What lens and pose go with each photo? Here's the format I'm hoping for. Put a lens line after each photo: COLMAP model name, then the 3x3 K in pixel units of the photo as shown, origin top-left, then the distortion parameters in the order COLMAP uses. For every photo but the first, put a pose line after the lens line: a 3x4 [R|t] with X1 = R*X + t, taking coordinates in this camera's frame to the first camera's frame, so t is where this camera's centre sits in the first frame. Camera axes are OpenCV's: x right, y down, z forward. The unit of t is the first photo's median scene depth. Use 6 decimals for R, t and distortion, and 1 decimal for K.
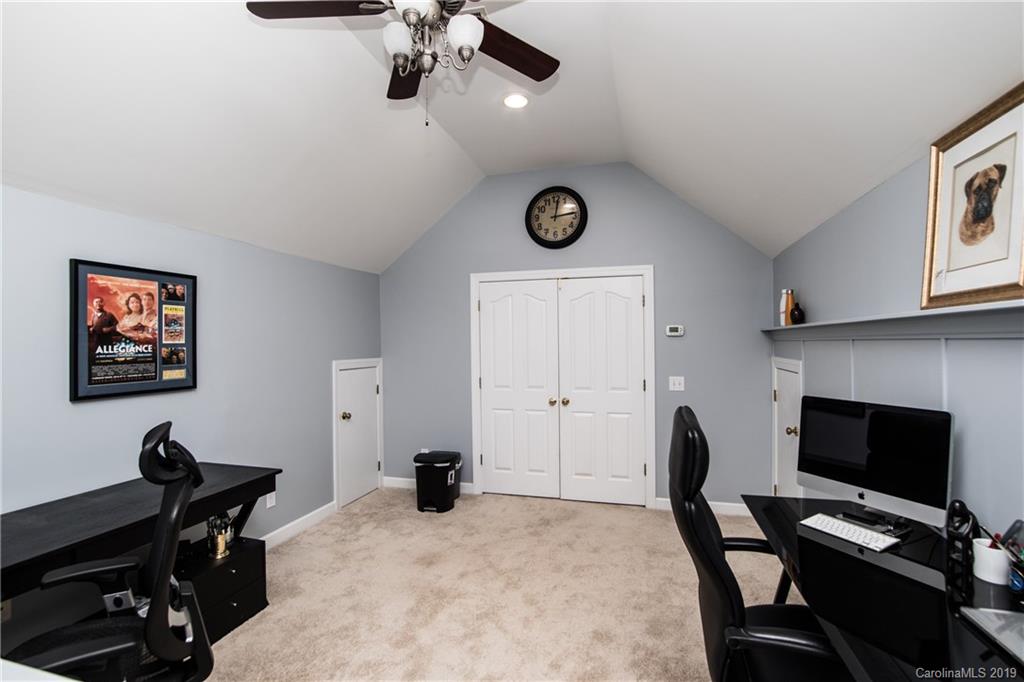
lens RADIAL K [[471.8, 0, 511.7], [0, 471.8, 337.2], [0, 0, 1]] dist [-0.014272, 0.000236]
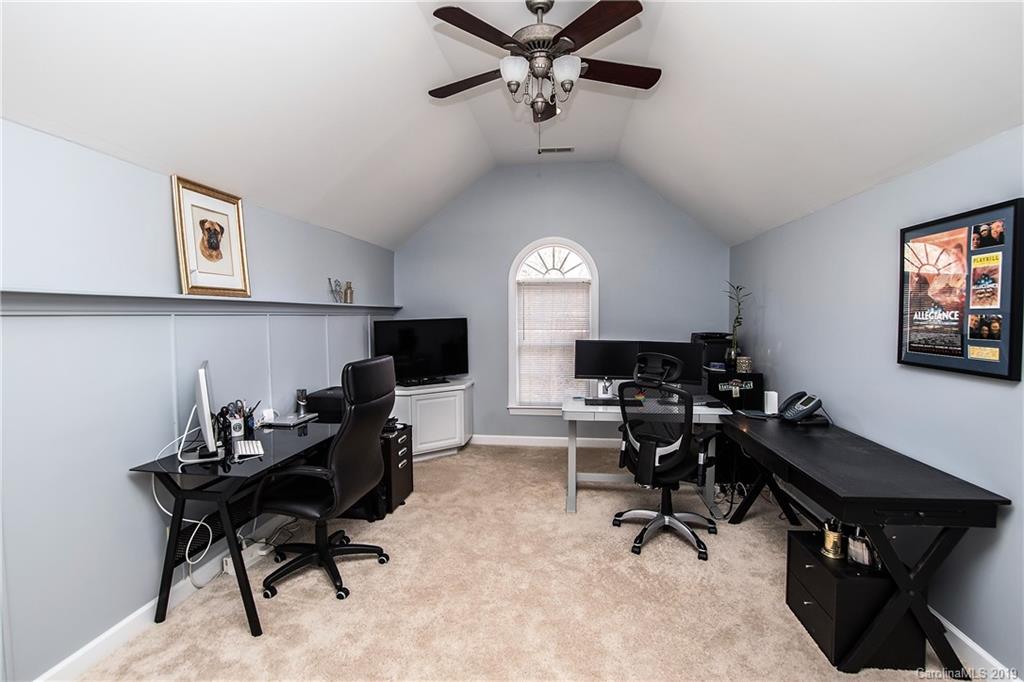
lens RADIAL K [[481.6, 0, 509.1], [0, 481.6, 336.7], [0, 0, 1]] dist [-0.021159, 0.000598]
pose [[-0.989779, 0.019172, -0.141314, 0.081812], [0.014269, 0.999263, 0.035627, 0.020961], [0.141893, 0.033247, -0.989324, 1.689897]]
